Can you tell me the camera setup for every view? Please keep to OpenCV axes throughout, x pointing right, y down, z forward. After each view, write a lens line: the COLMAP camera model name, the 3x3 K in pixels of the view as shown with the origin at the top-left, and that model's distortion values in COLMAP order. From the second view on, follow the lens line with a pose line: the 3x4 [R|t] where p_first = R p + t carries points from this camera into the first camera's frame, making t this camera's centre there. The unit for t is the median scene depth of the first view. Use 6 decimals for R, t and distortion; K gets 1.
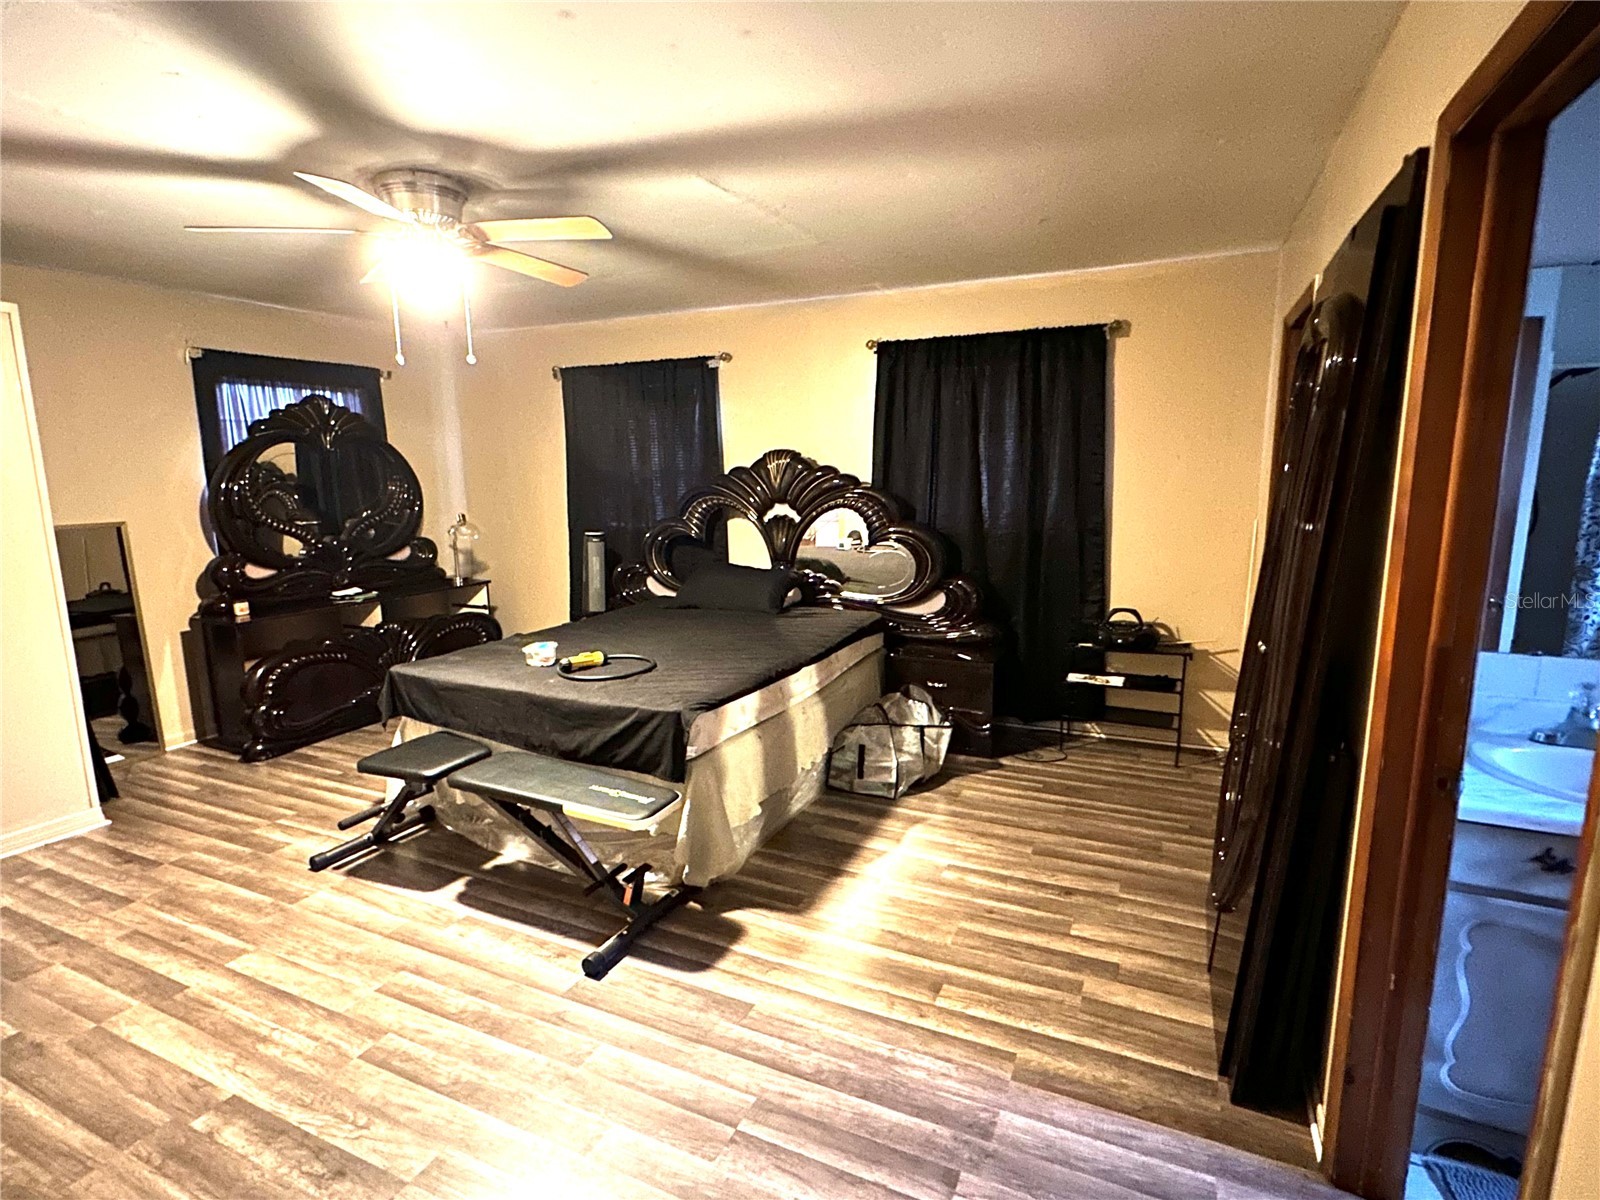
lens RADIAL K [[796.4, 0, 800.0], [0, 796.4, 600.0], [0, 0, 1]] dist [-0.002324, -0.000528]
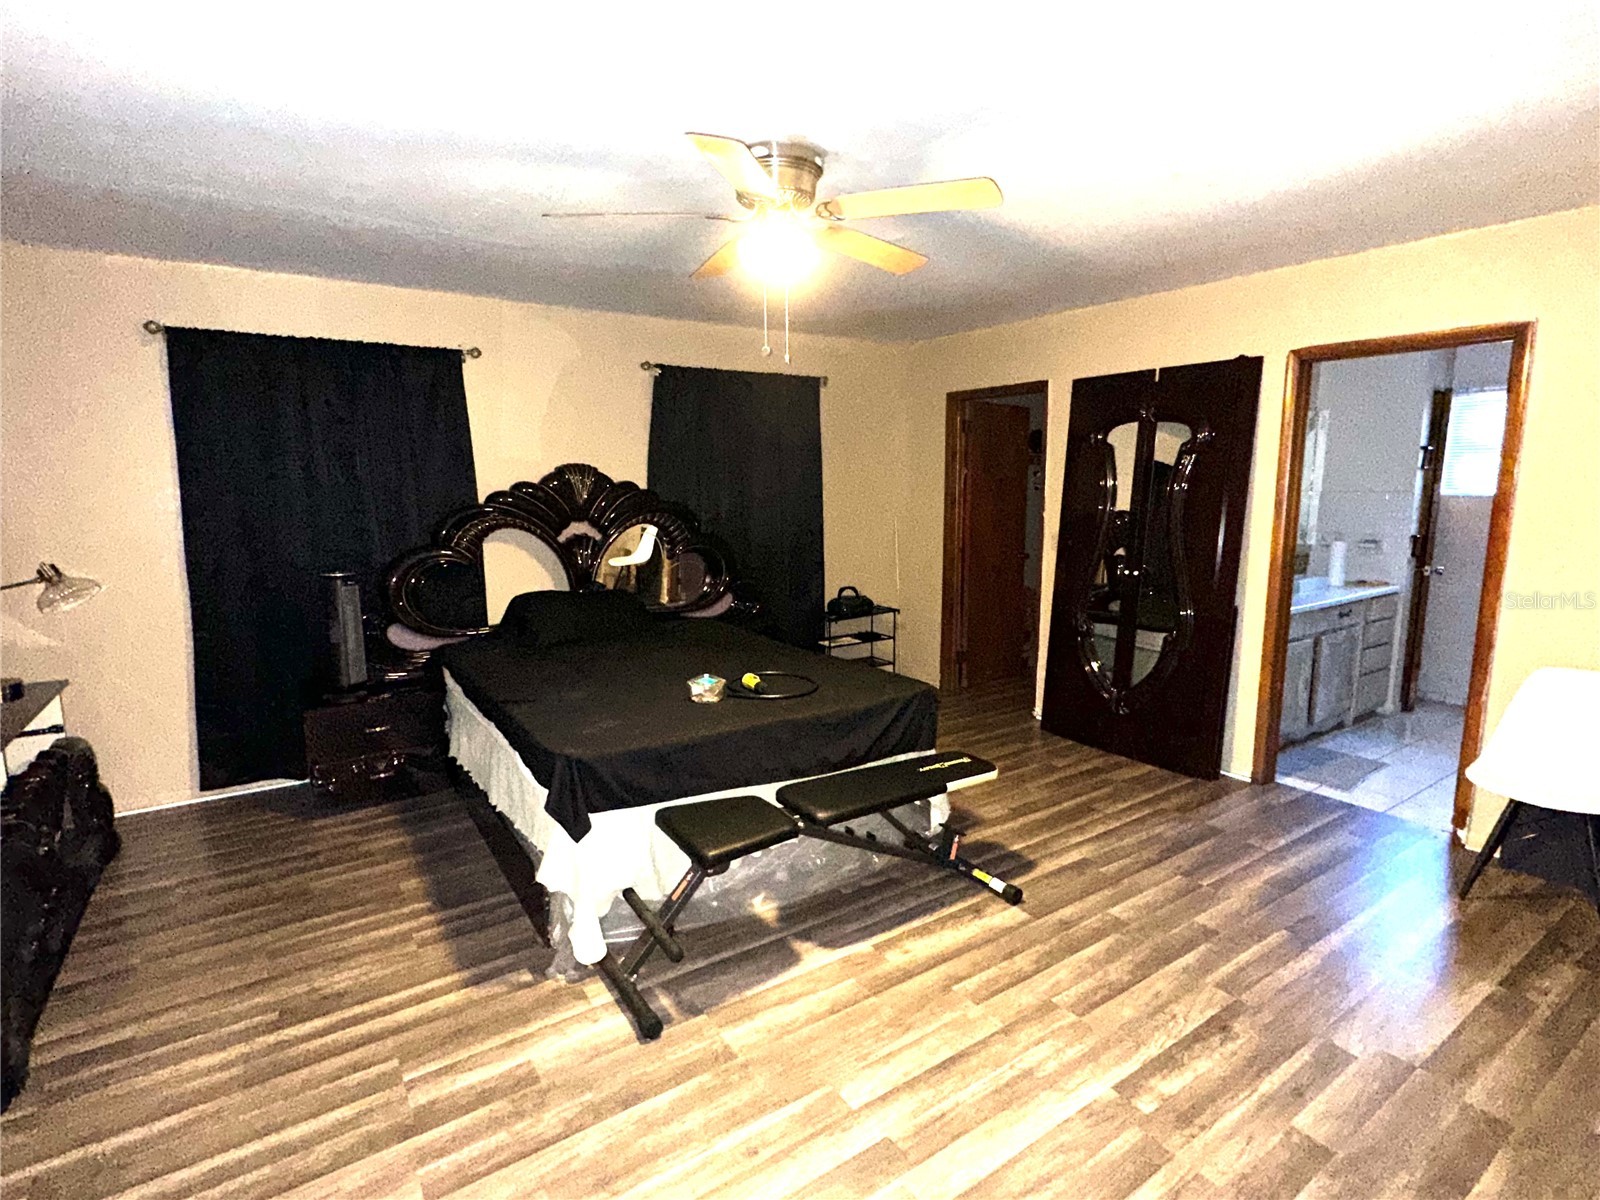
lens RADIAL K [[796.4, 0, 800.0], [0, 796.4, 600.0], [0, 0, 1]] dist [-0.002324, -0.000528]
pose [[0.519424, -0.118181, 0.846305, -1.120616], [0.141945, 0.988564, 0.050927, -0.067521], [-0.842645, 0.093676, 0.530259, 0.484235]]
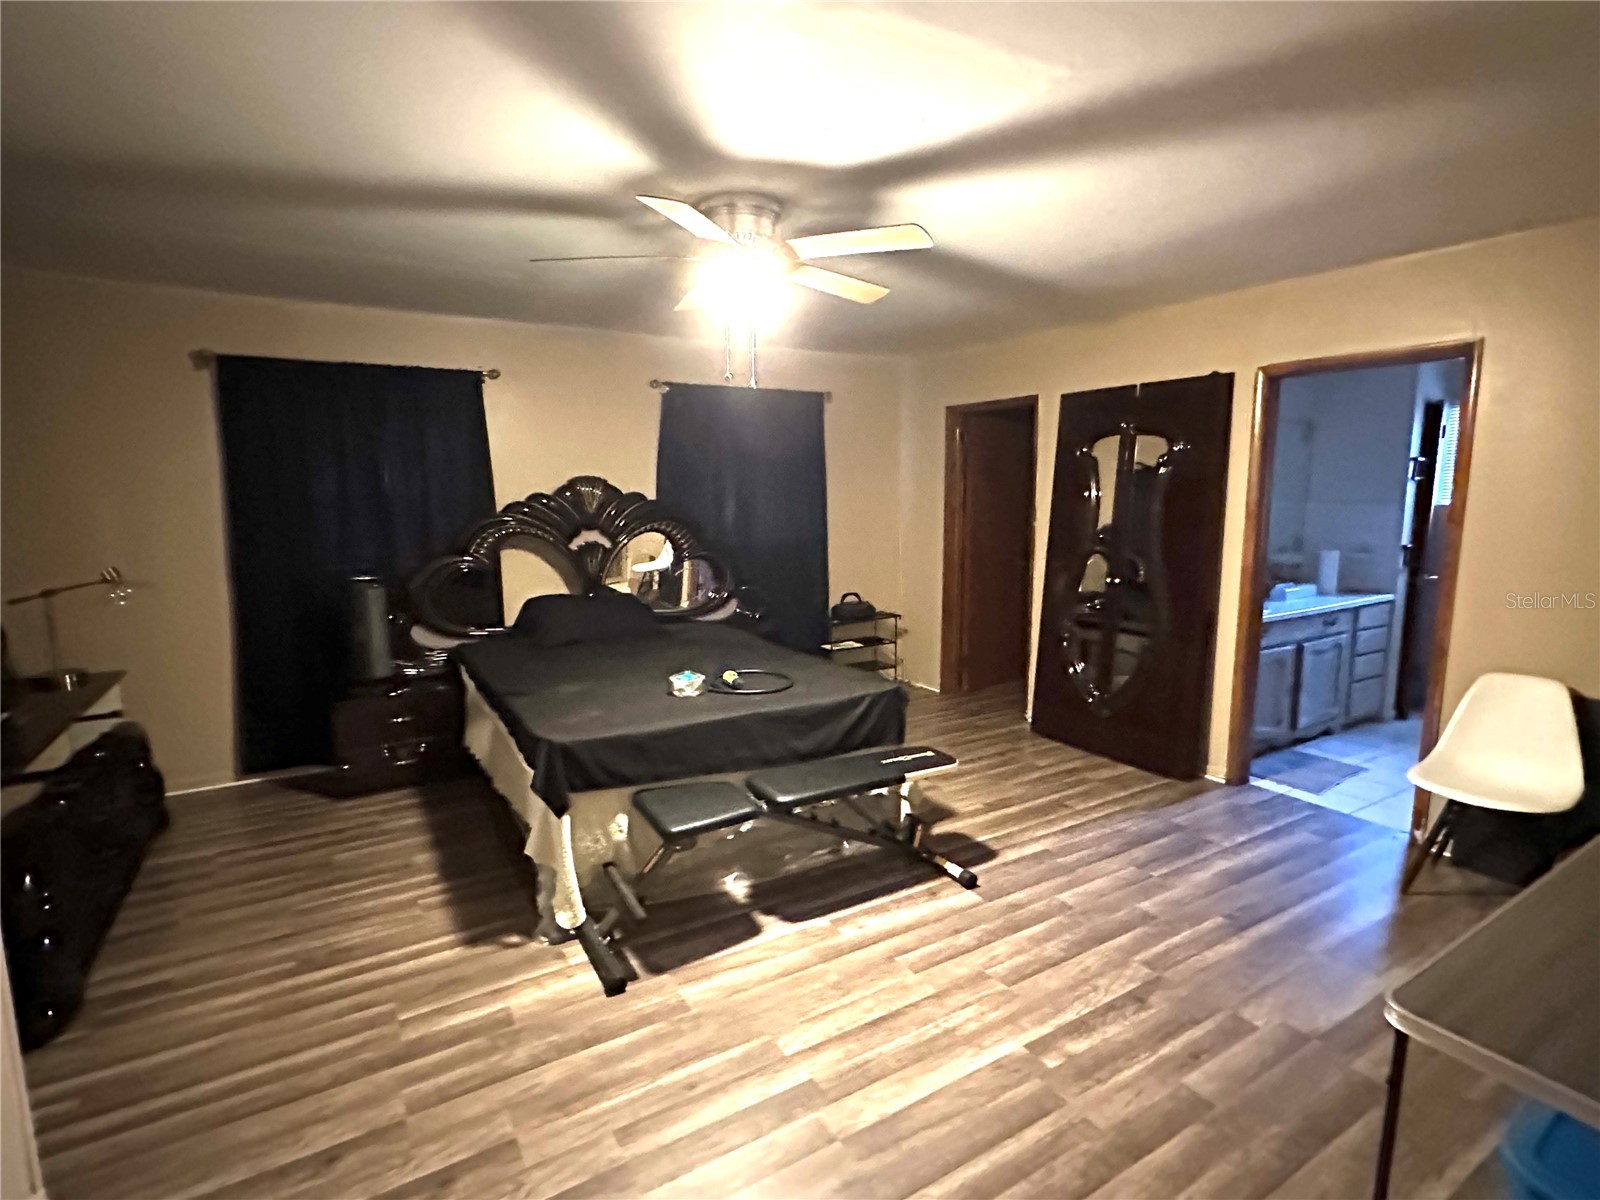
lens RADIAL K [[796.1, 0, 801.2], [0, 796.1, 600.1], [0, 0, 1]] dist [-0.002588, -0.000383]
pose [[0.561335, -0.106588, 0.820696, -1.142731], [0.137778, 0.989868, 0.034322, -0.052917], [-0.816039, 0.093808, 0.570334, 0.365987]]
